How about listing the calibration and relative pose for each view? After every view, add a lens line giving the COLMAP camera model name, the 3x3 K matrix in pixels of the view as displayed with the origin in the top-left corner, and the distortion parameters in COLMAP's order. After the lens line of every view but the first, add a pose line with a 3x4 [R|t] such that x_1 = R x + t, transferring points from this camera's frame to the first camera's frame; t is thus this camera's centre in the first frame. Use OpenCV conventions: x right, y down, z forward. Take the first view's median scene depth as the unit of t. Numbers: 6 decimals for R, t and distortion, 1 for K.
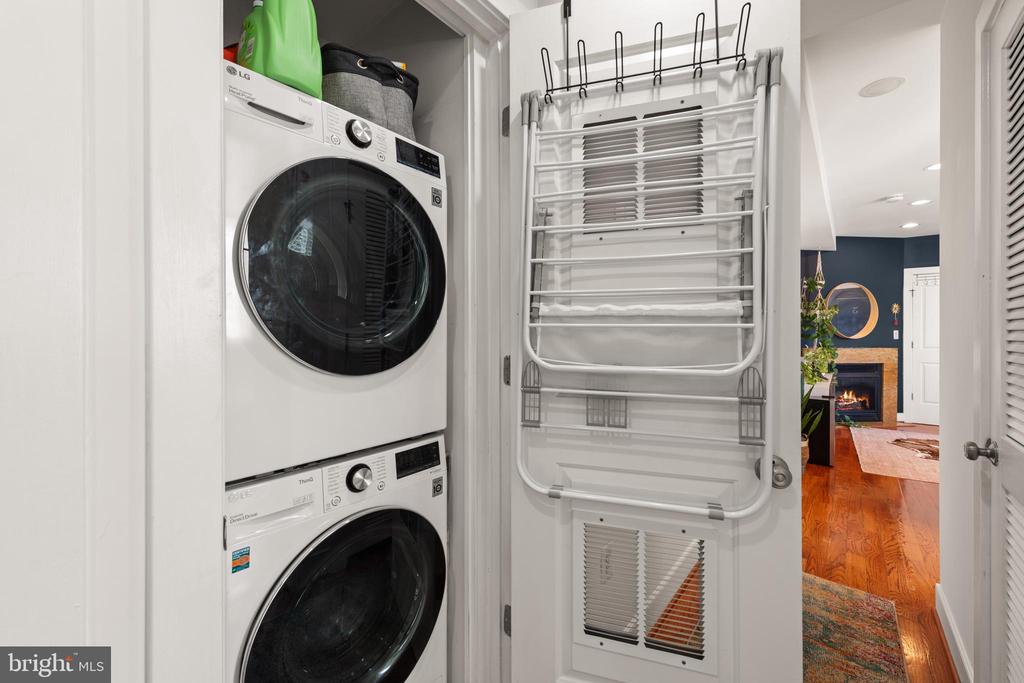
lens RADIAL K [[401.2, 0, 512.1], [0, 401.2, 334.6], [0, 0, 1]] dist [0.011735, -0.003676]
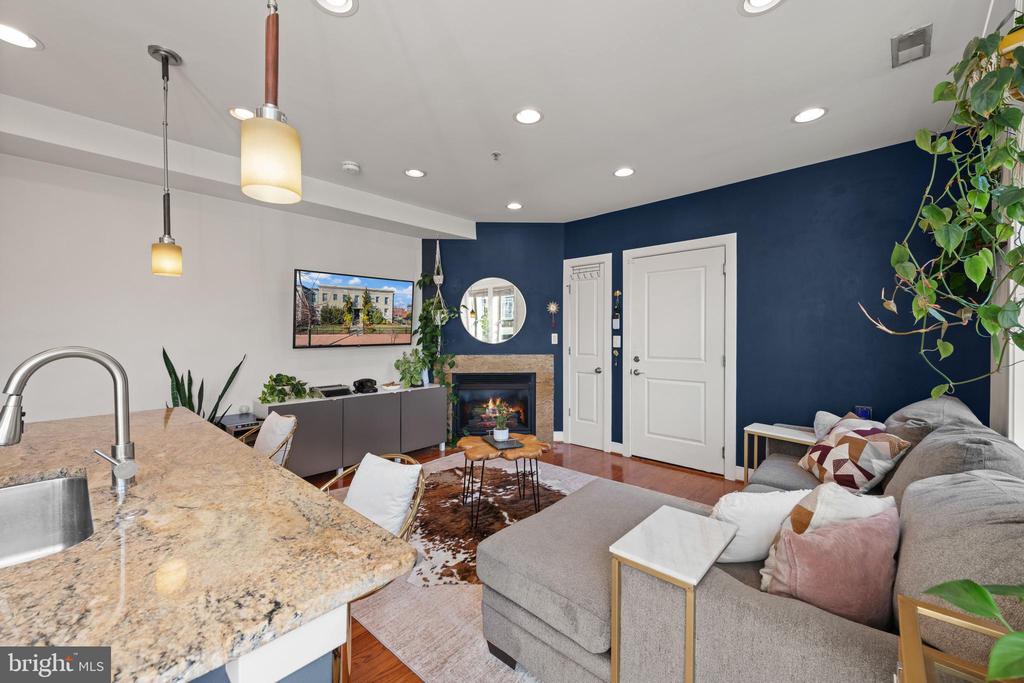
lens RADIAL K [[401.2, 0, 511.4], [0, 401.2, 342.3], [0, 0, 1]] dist [0.011735, -0.003676]
pose [[0.997892, -0.002498, -0.064851, 0.981860], [0.003643, 0.999840, 0.017534, -0.007911], [0.064797, -0.017733, 0.997741, 0.171171]]
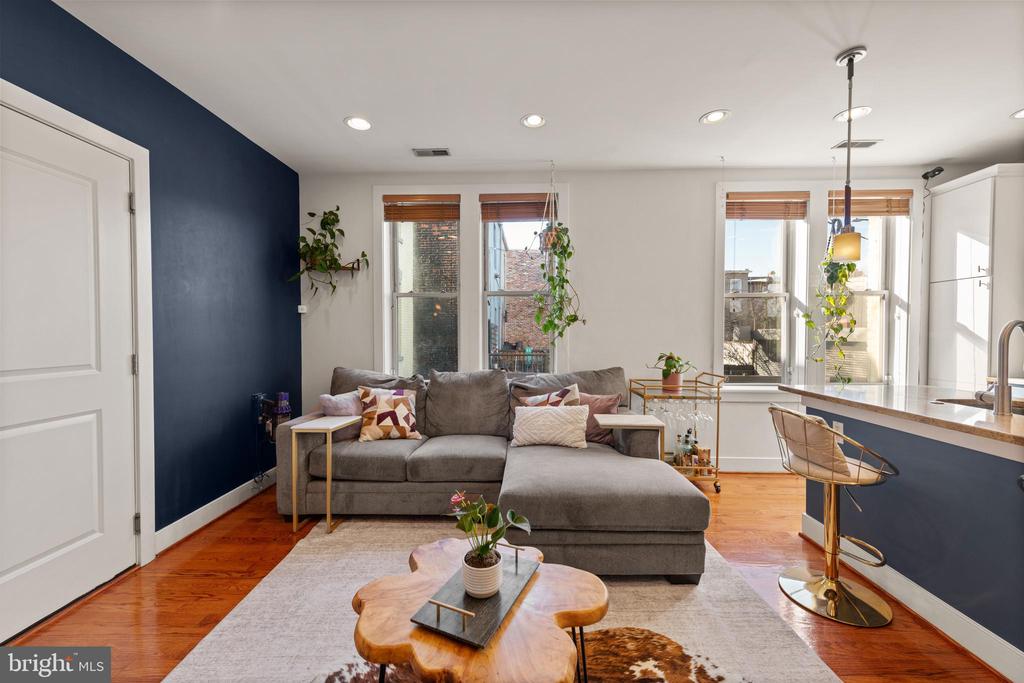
lens RADIAL K [[401.2, 0, 516.4], [0, 401.2, 339.0], [0, 0, 1]] dist [0.011735, -0.003676]
pose [[-0.618721, -0.012180, 0.785516, 0.762618], [-0.000703, 0.999888, 0.014949, 0.006695], [-0.785610, 0.008697, -0.618661, 0.820348]]
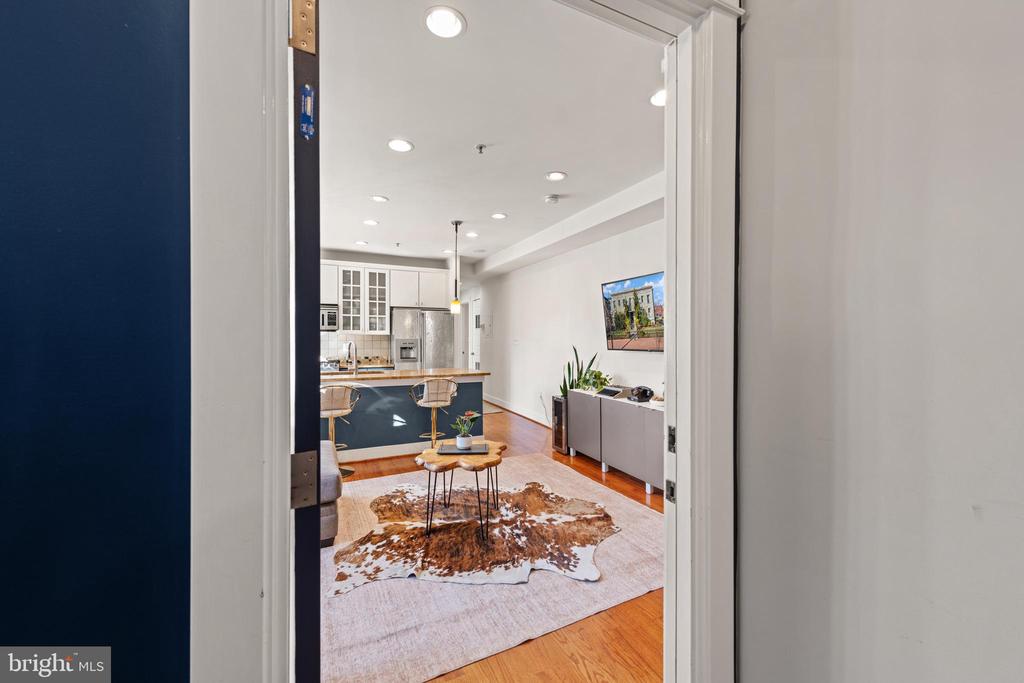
lens RADIAL K [[401.2, 0, 509.5], [0, 401.2, 340.0], [0, 0, 1]] dist [0.011735, -0.003676]
pose [[-0.433014, 0.006382, -0.901365, 1.380802], [-0.002626, 0.999962, 0.008342, -0.012853], [0.901384, 0.005979, -0.432980, 0.990950]]
